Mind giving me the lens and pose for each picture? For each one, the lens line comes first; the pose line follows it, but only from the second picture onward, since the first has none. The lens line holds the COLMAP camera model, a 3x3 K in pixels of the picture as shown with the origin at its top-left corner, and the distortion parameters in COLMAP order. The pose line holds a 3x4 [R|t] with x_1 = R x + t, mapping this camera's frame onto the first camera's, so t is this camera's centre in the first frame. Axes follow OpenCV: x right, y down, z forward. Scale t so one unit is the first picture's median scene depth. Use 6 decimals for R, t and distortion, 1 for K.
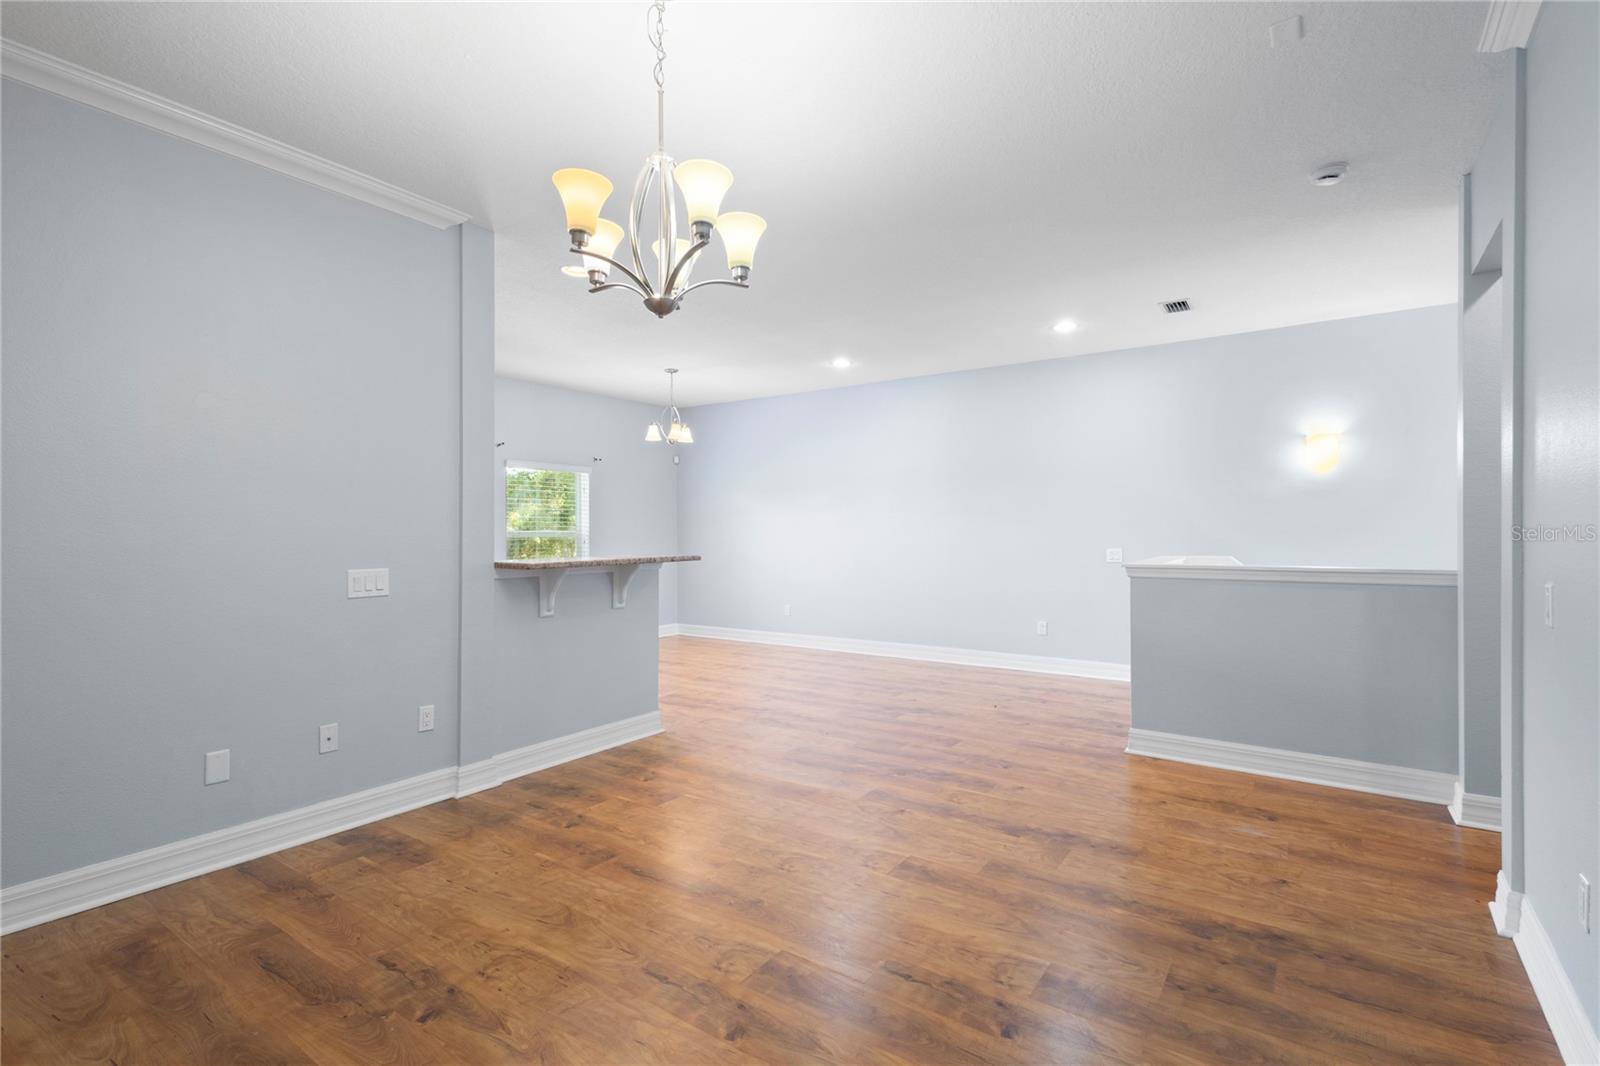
lens RADIAL K [[735.4, 0, 799.3], [0, 735.4, 537.1], [0, 0, 1]] dist [0.009381, -0.001918]
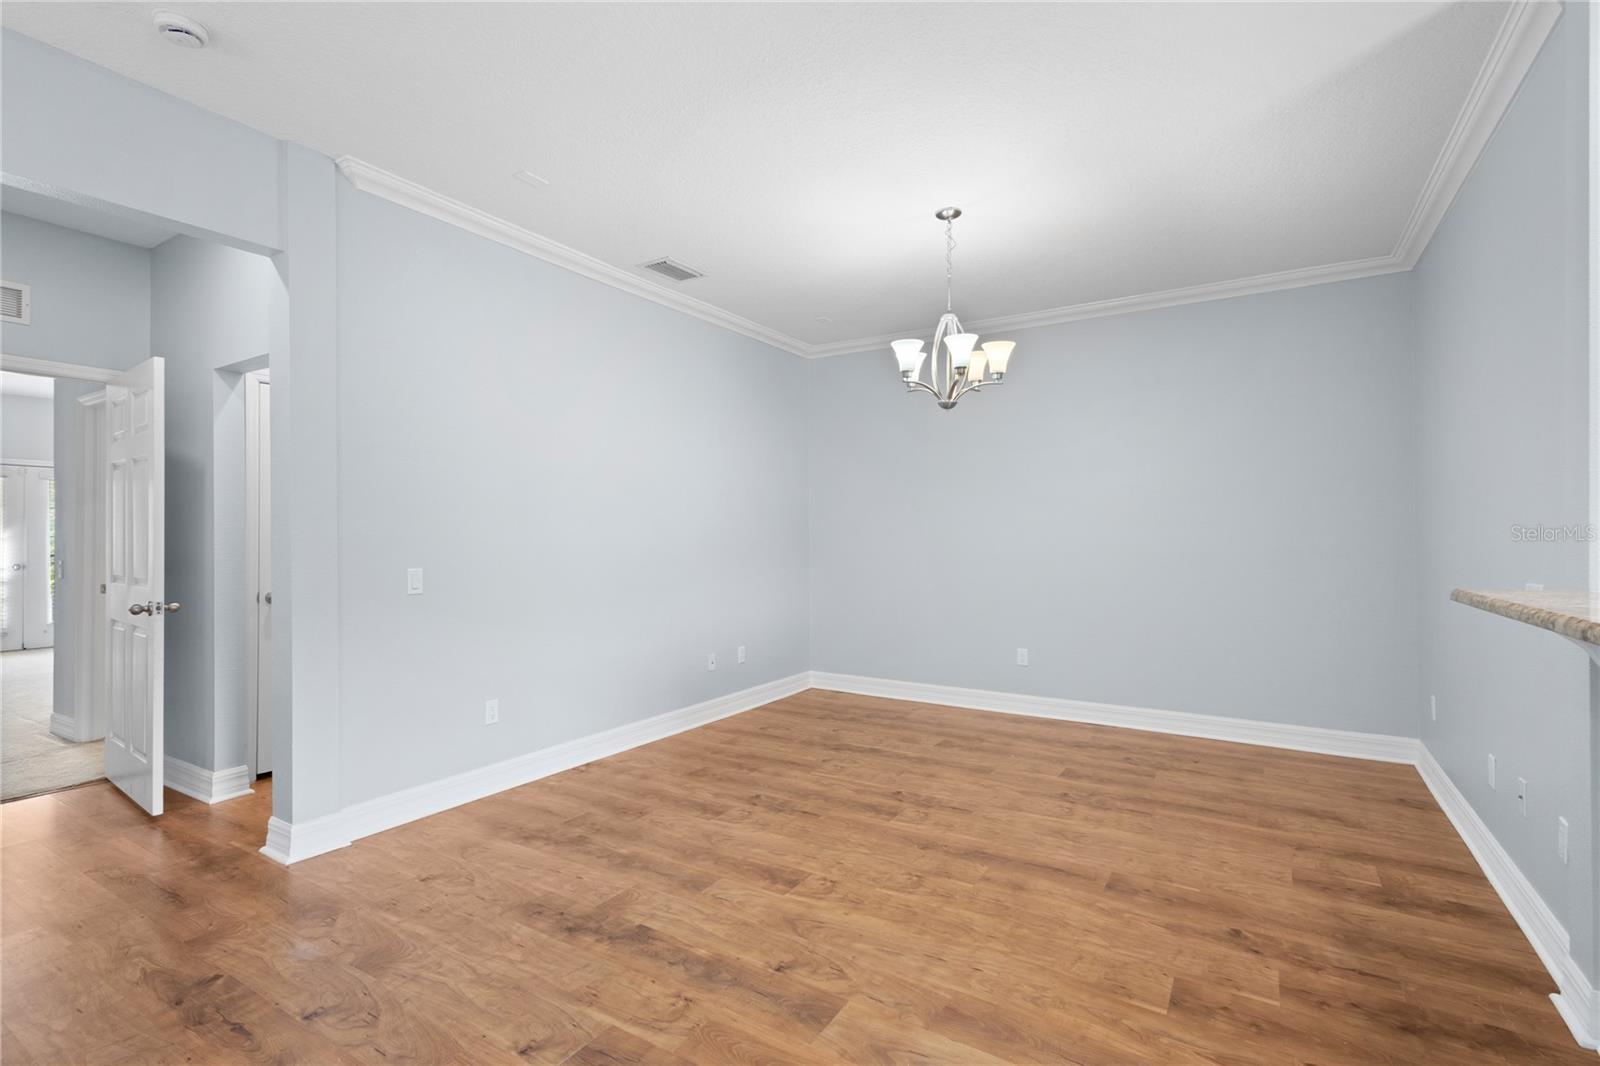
lens RADIAL K [[735.4, 0, 800.0], [0, 735.4, 534.4], [0, 0, 1]] dist [0.009381, -0.001918]
pose [[-0.998160, 0.003773, -0.060524, 0.150984], [0.003651, 0.999991, 0.002118, -0.007398], [0.060532, 0.001893, -0.998164, 1.553678]]
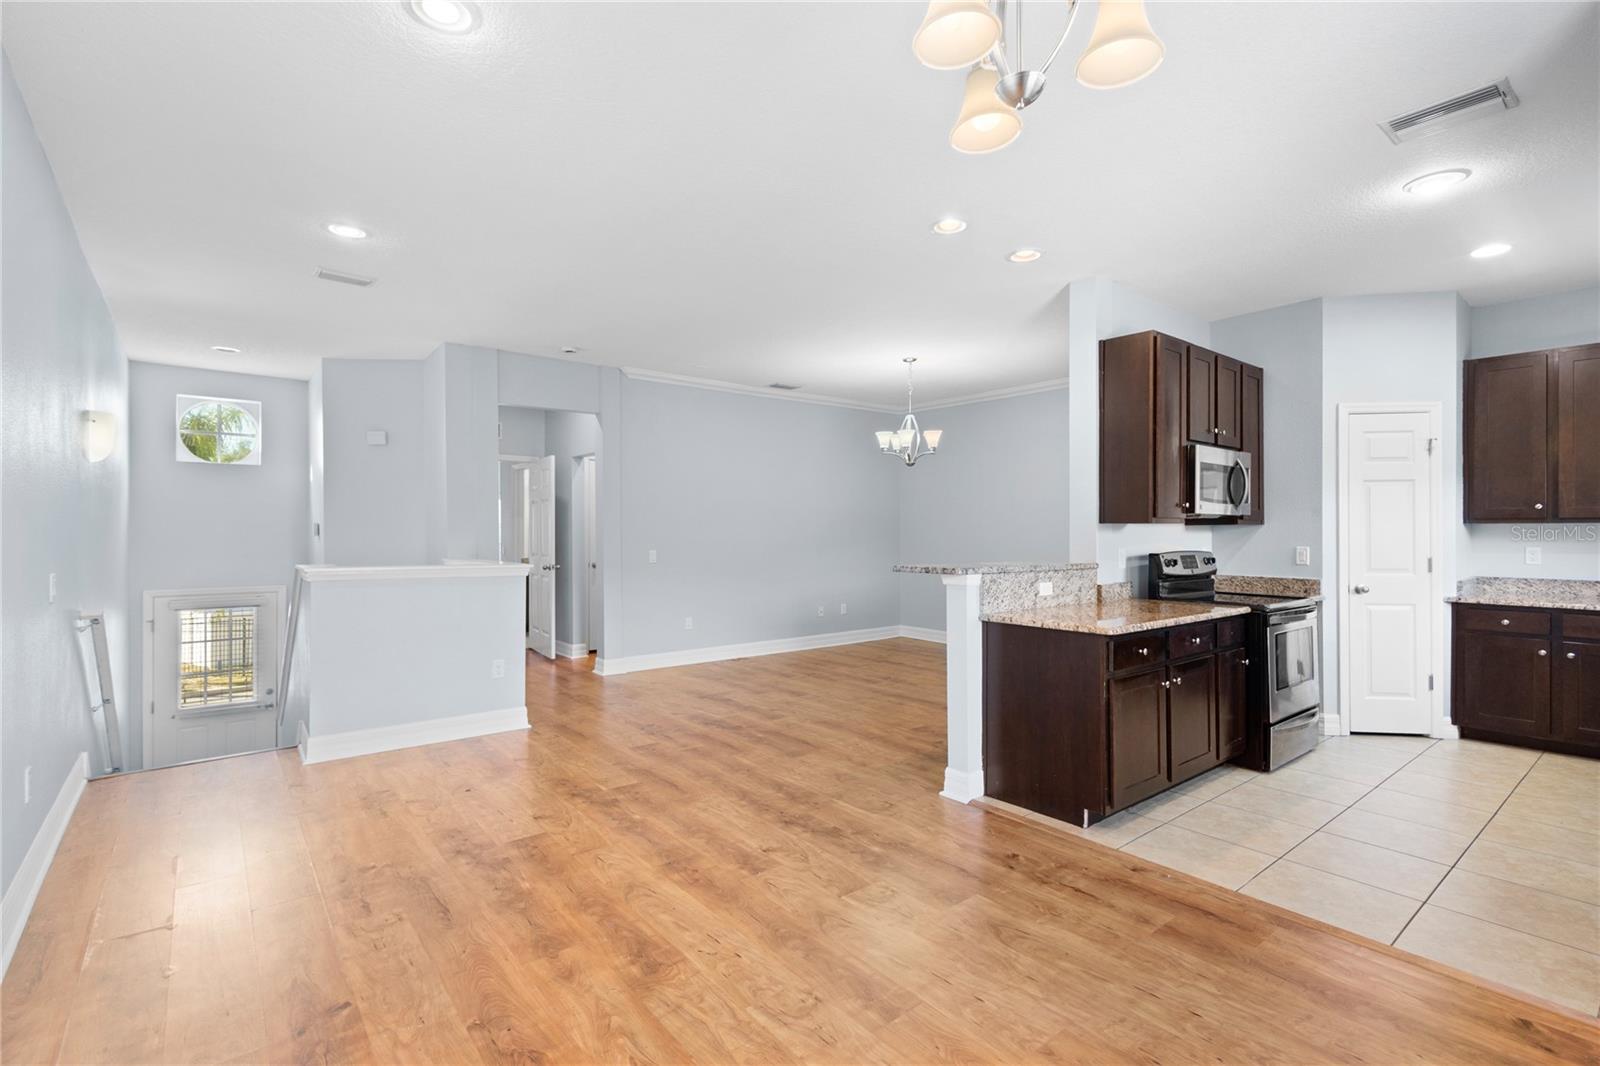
lens RADIAL K [[735.4, 0, 799.9], [0, 735.4, 530.3], [0, 0, 1]] dist [0.009381, -0.001918]
pose [[-0.962642, 0.006003, 0.270712, -0.339768], [0.007273, 0.999967, 0.003690, -0.025676], [-0.270681, 0.005521, -0.962653, 2.396673]]
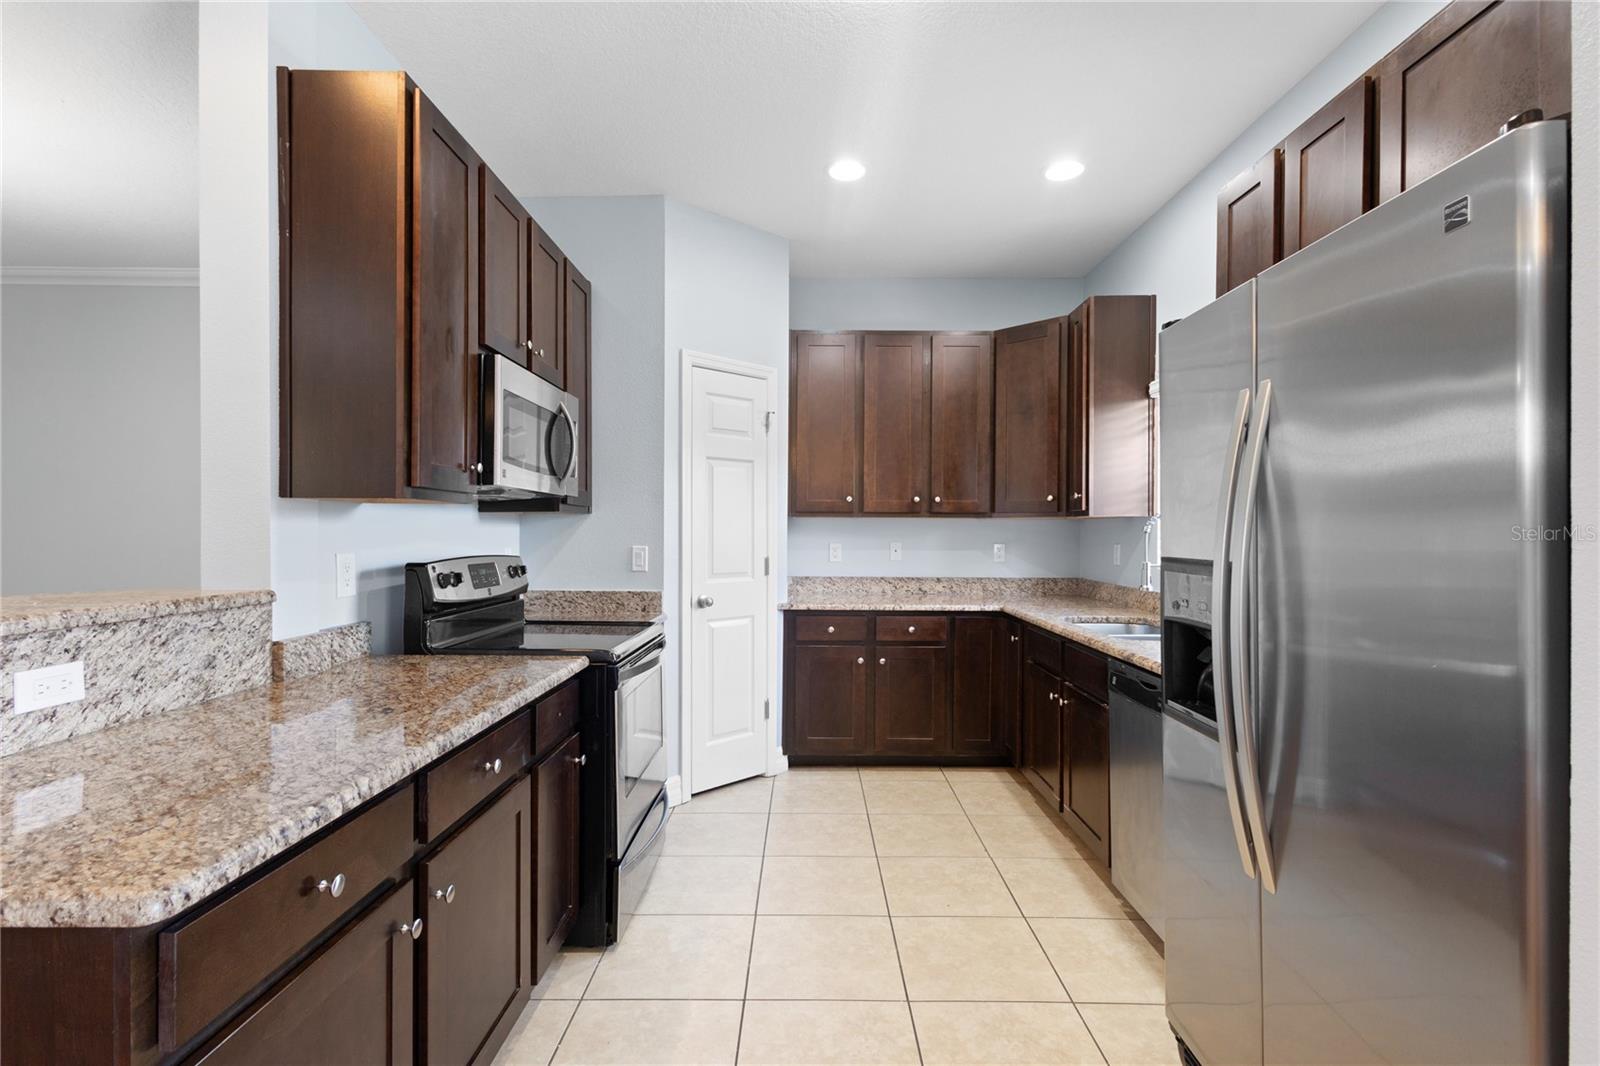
lens RADIAL K [[735.4, 0, 798.2], [0, 735.4, 535.2], [0, 0, 1]] dist [0.009381, -0.001918]
pose [[-0.822167, 0.004385, -0.569230, -0.491755], [-0.003634, 0.999910, 0.012952, -0.010042], [0.569235, 0.012718, -0.822076, 1.725057]]
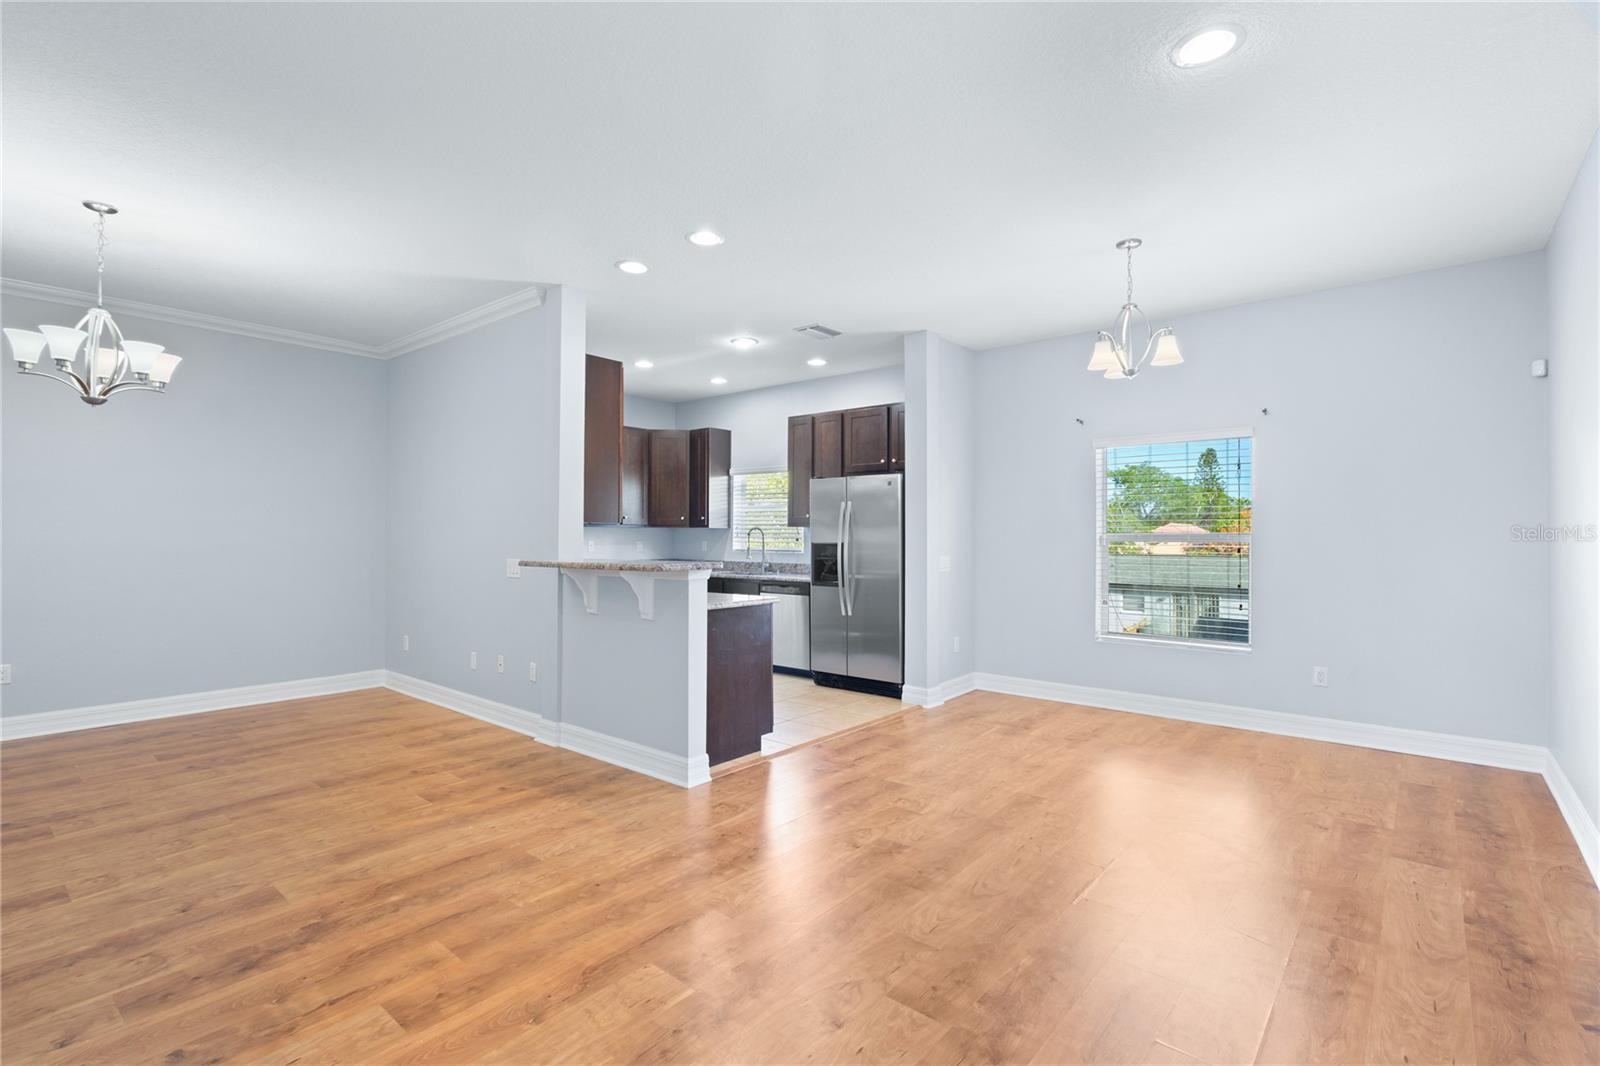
lens RADIAL K [[735.4, 0, 806.6], [0, 735.4, 524.2], [0, 0, 1]] dist [0.009381, -0.001918]
pose [[-0.079093, -0.011946, -0.996796, 0.792897], [-0.008490, 0.999900, -0.011310, -0.012629], [0.996831, 0.007568, -0.079186, 1.589573]]
